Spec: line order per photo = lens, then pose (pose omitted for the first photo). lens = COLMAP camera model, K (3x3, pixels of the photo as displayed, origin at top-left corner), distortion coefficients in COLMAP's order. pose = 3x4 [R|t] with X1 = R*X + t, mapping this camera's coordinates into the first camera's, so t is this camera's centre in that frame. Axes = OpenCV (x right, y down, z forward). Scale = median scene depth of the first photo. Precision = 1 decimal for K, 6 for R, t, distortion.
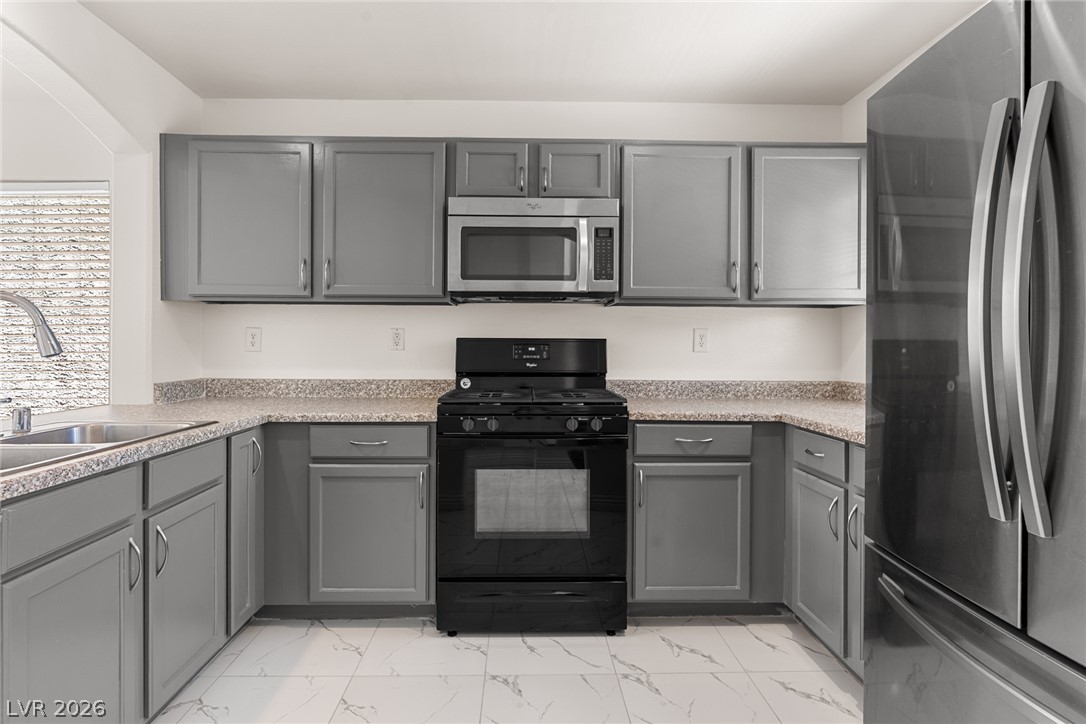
lens RADIAL K [[547.0, 0, 545.1], [0, 547.0, 341.6], [0, 0, 1]] dist [-0.007403, -0.000046]
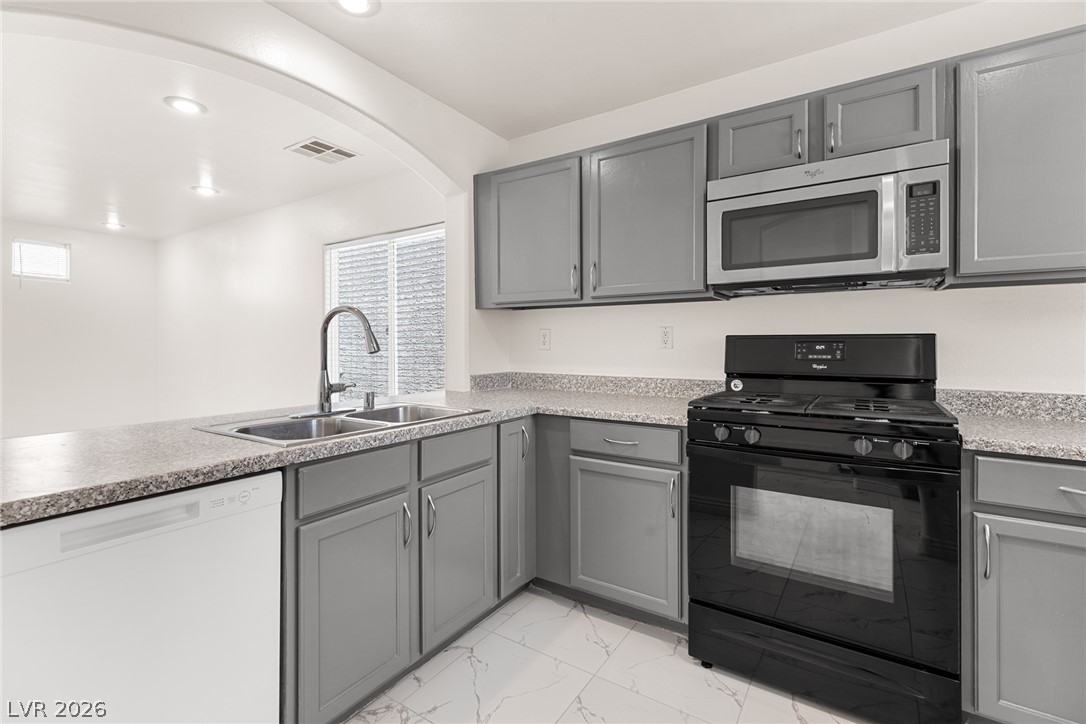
lens RADIAL K [[501.4, 0, 540.4], [0, 501.4, 341.3], [0, 0, 1]] dist [0.005526, 0.000033]
pose [[0.813859, -0.007878, -0.581009, 0.087362], [0.008636, 0.999962, -0.001463, 0.002152], [0.580999, -0.003827, 0.813895, 0.160113]]
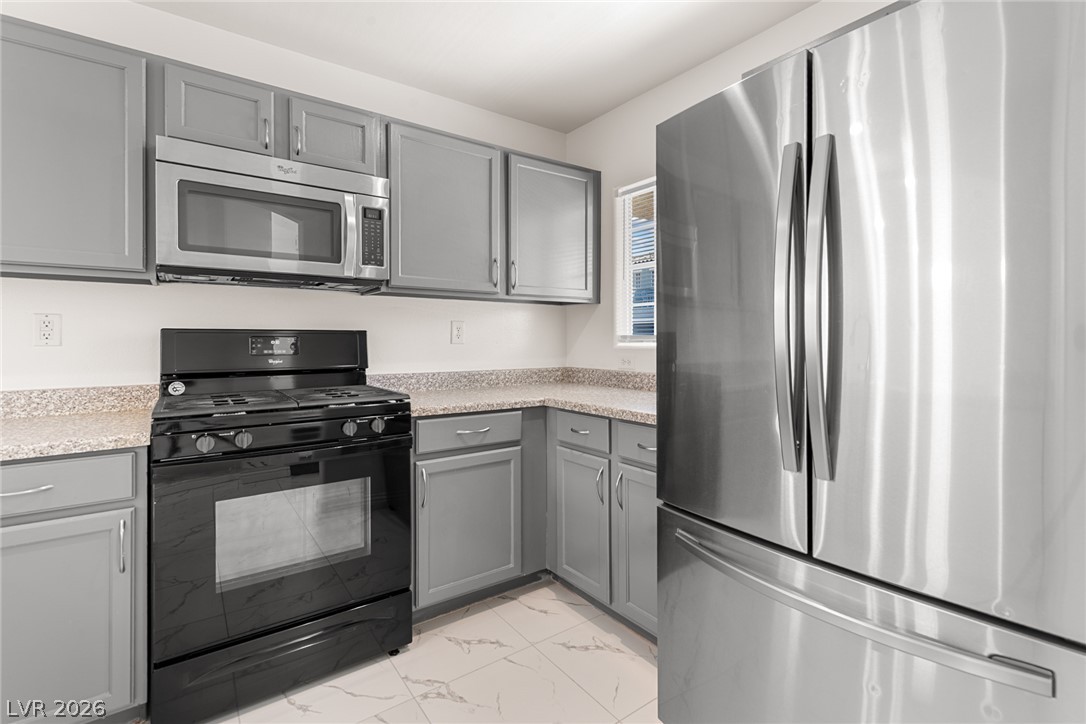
lens RADIAL K [[501.4, 0, 554.0], [0, 501.4, 337.2], [0, 0, 1]] dist [0.005526, 0.000033]
pose [[0.822219, -0.004085, 0.569156, -0.131362], [0.000298, 0.999977, 0.006747, 0.000980], [-0.569171, -0.005378, 0.822202, 0.152901]]
